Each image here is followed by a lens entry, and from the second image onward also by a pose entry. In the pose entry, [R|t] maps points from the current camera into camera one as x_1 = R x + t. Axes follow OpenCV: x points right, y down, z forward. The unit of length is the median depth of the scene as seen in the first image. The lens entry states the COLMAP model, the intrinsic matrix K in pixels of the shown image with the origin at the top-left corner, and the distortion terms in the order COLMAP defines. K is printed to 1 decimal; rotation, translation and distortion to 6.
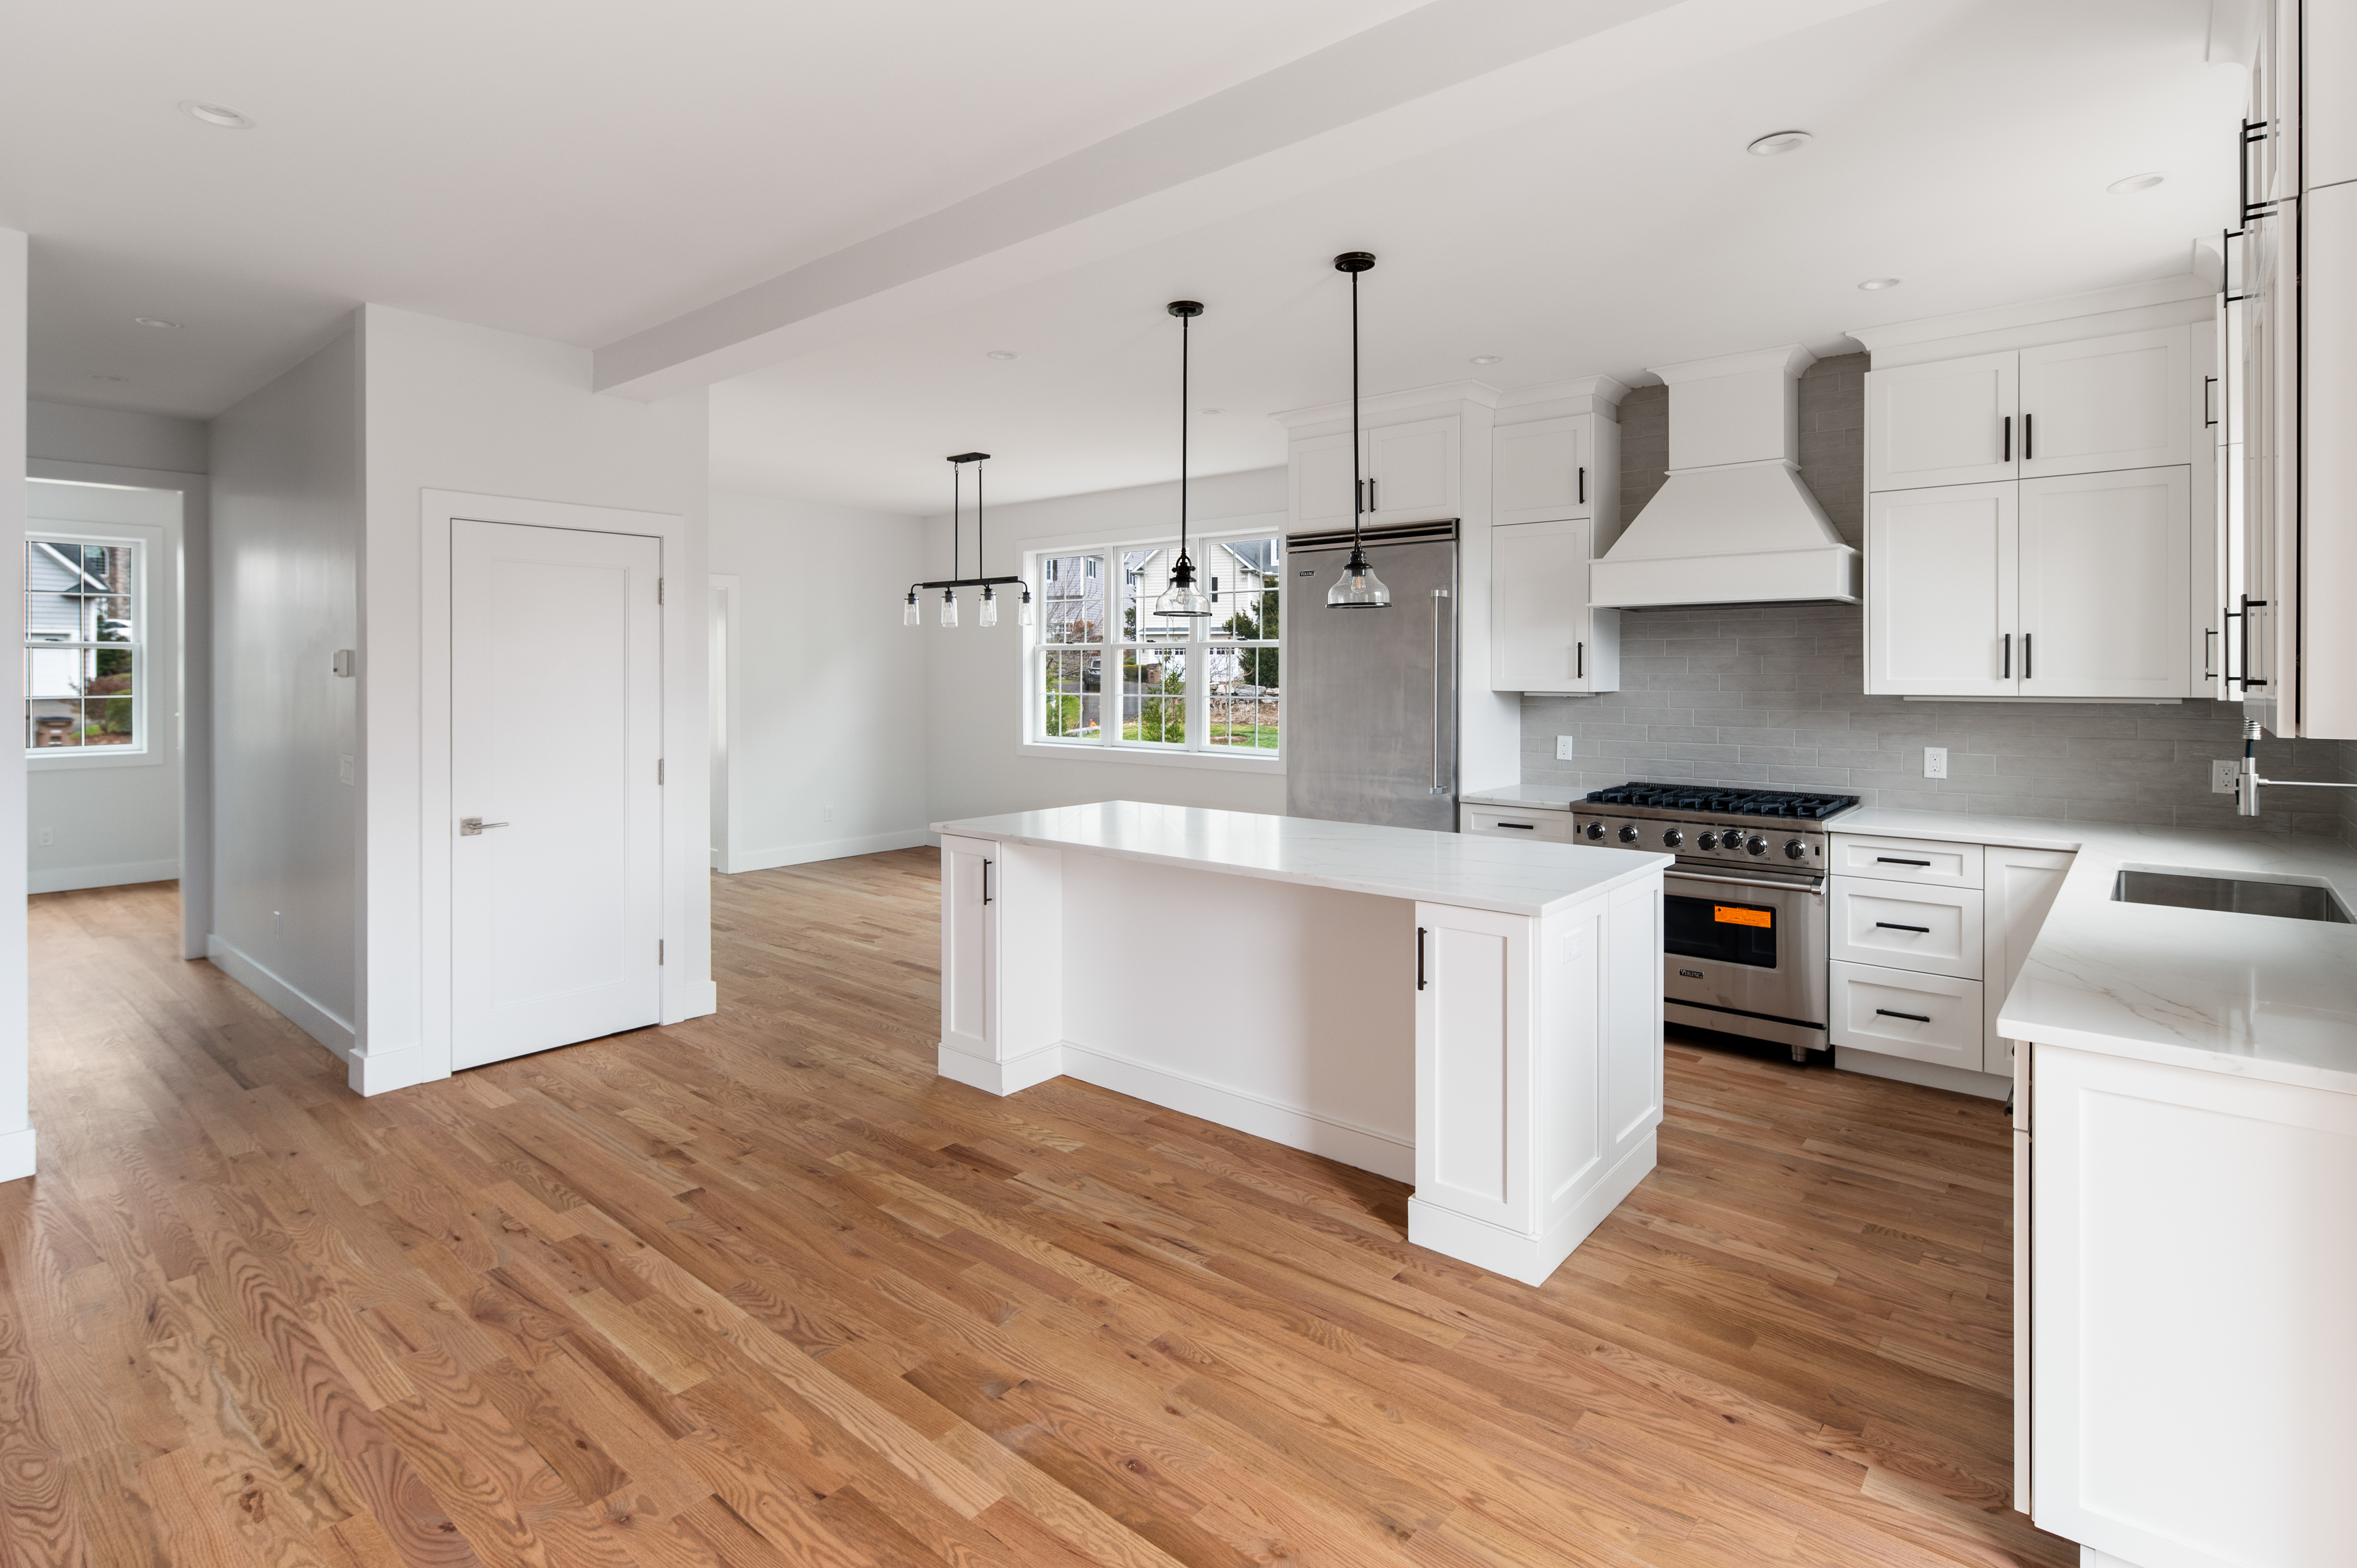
lens RADIAL K [[1145.2, 0, 1169.7], [0, 1145.2, 672.8], [0, 0, 1]] dist [0.003456, -0.000517]
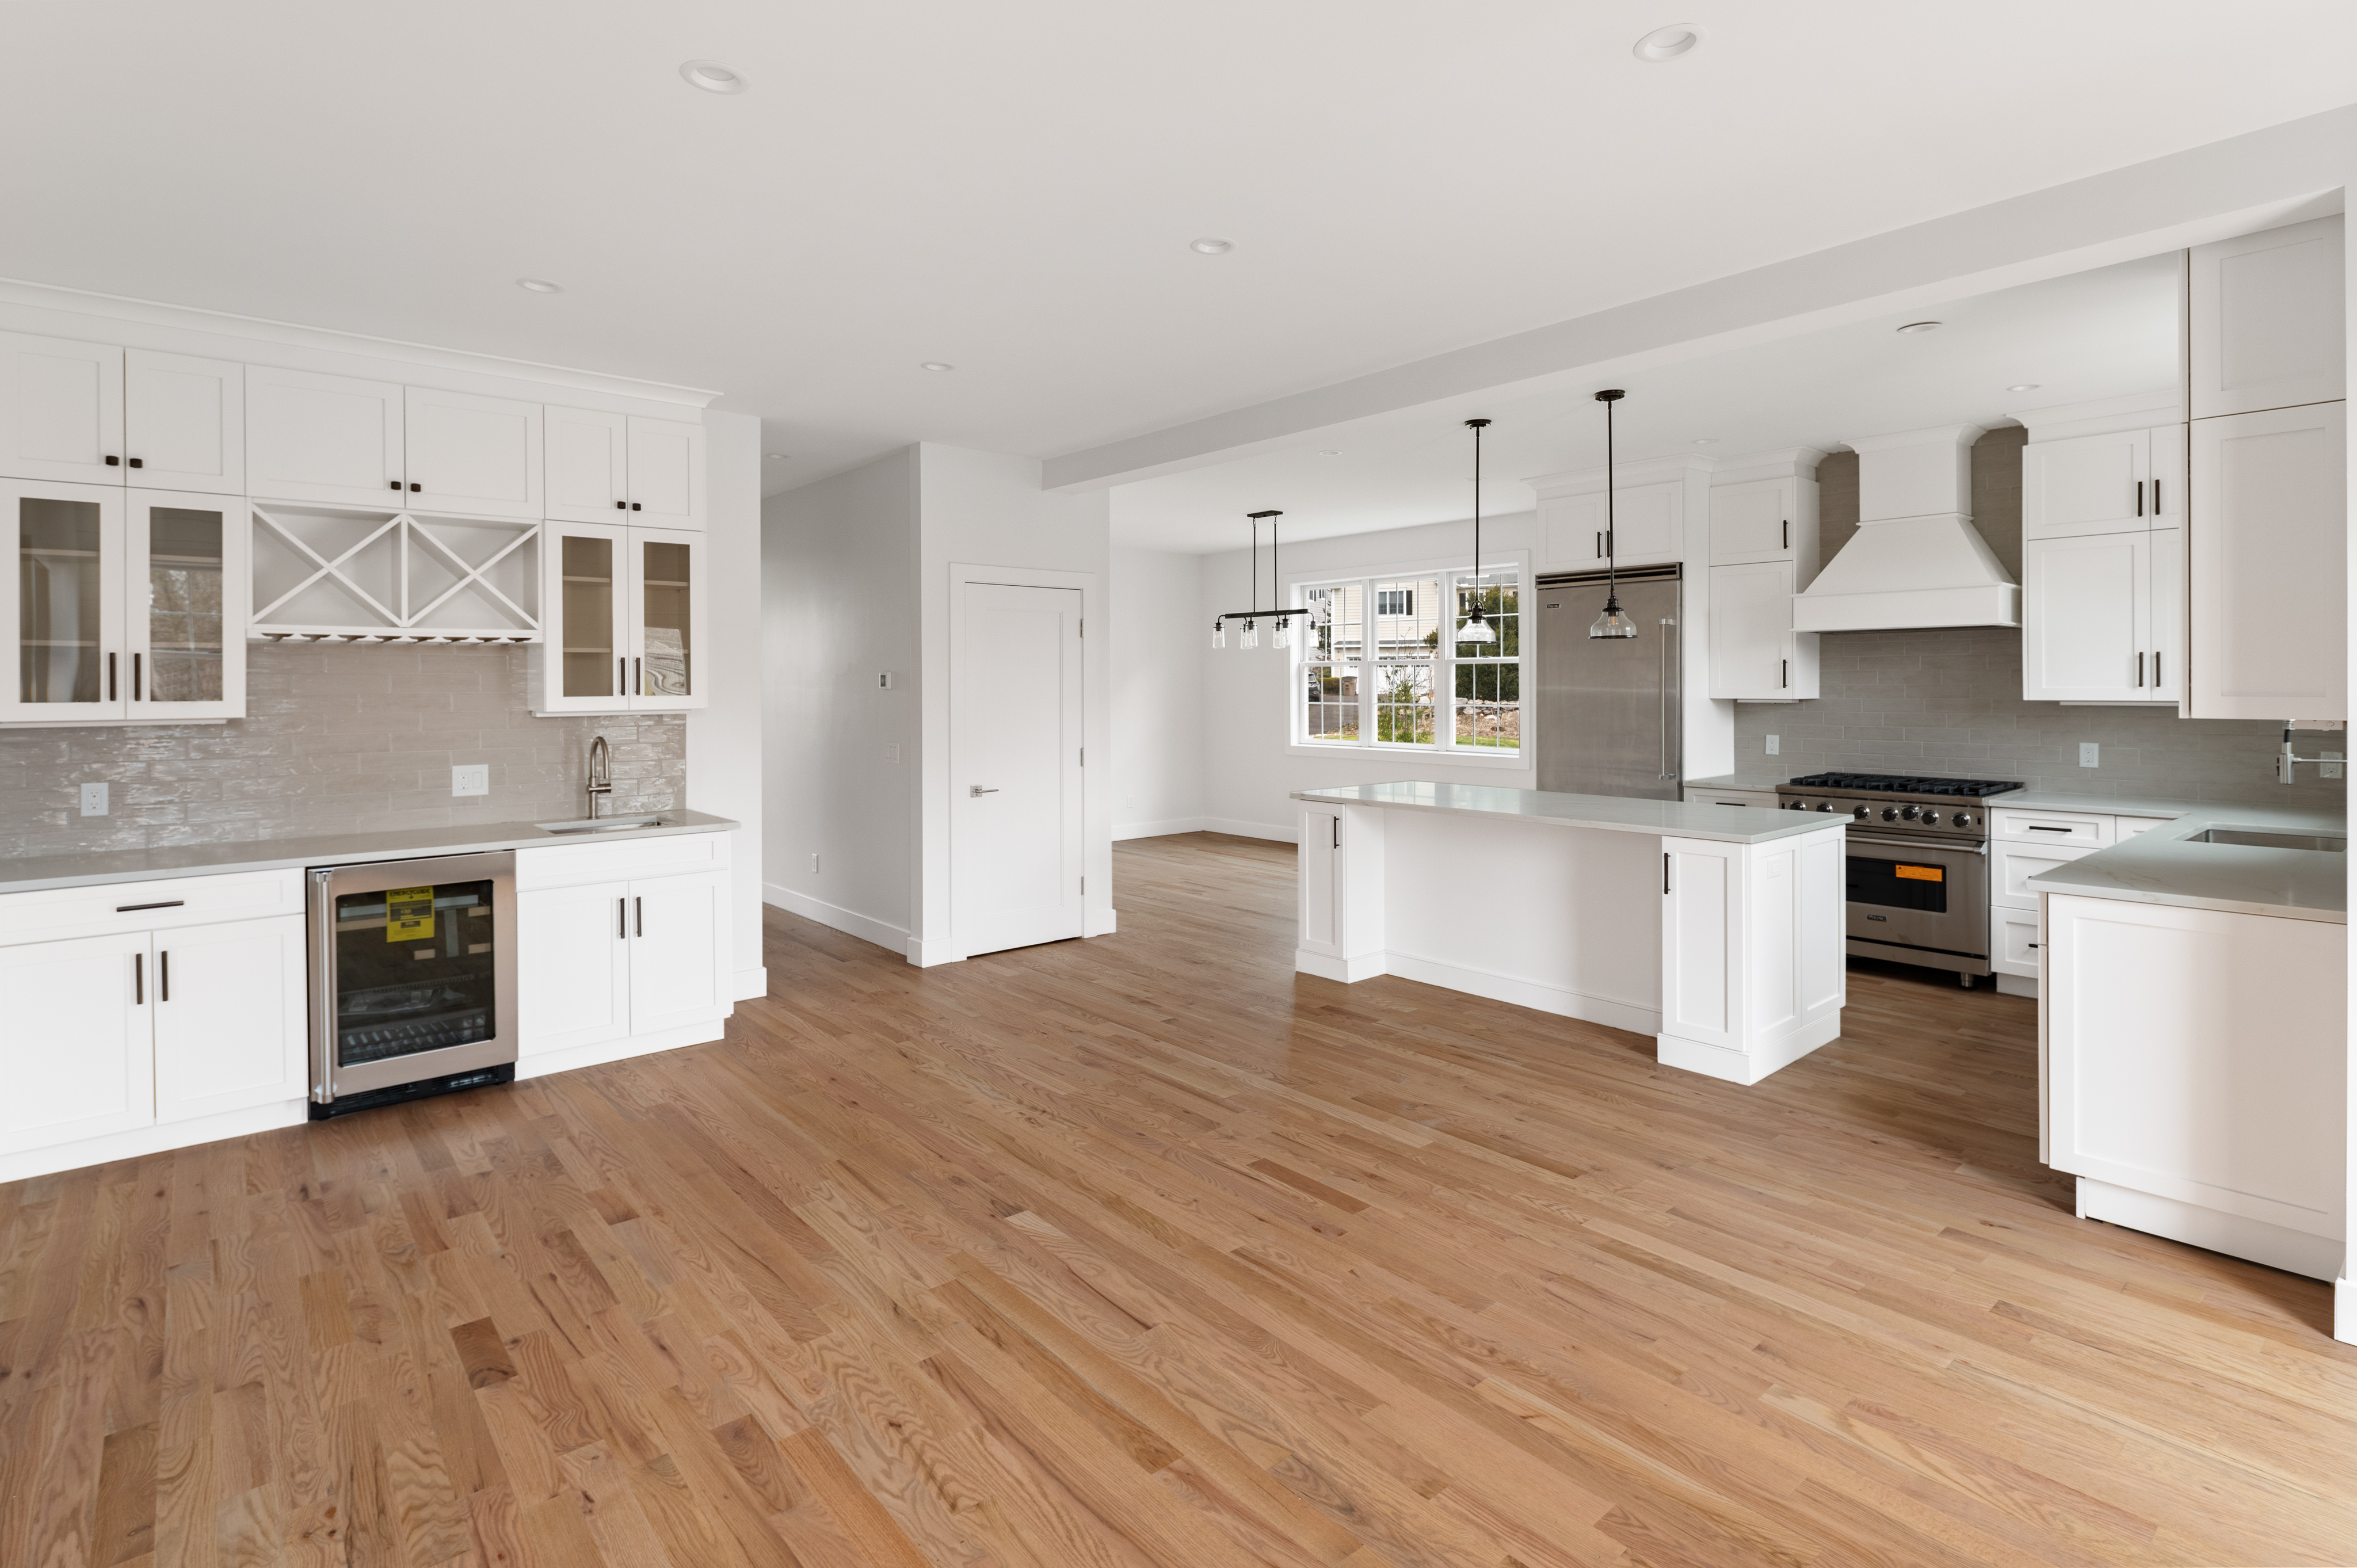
lens RADIAL K [[1145.2, 0, 1179.5], [0, 1145.2, 687.8], [0, 0, 1]] dist [0.003456, -0.000517]
pose [[0.988516, -0.003292, -0.151083, -0.133915], [0.003577, 0.999992, 0.001612, -0.000058], [0.151077, -0.002134, 0.988520, -0.424522]]
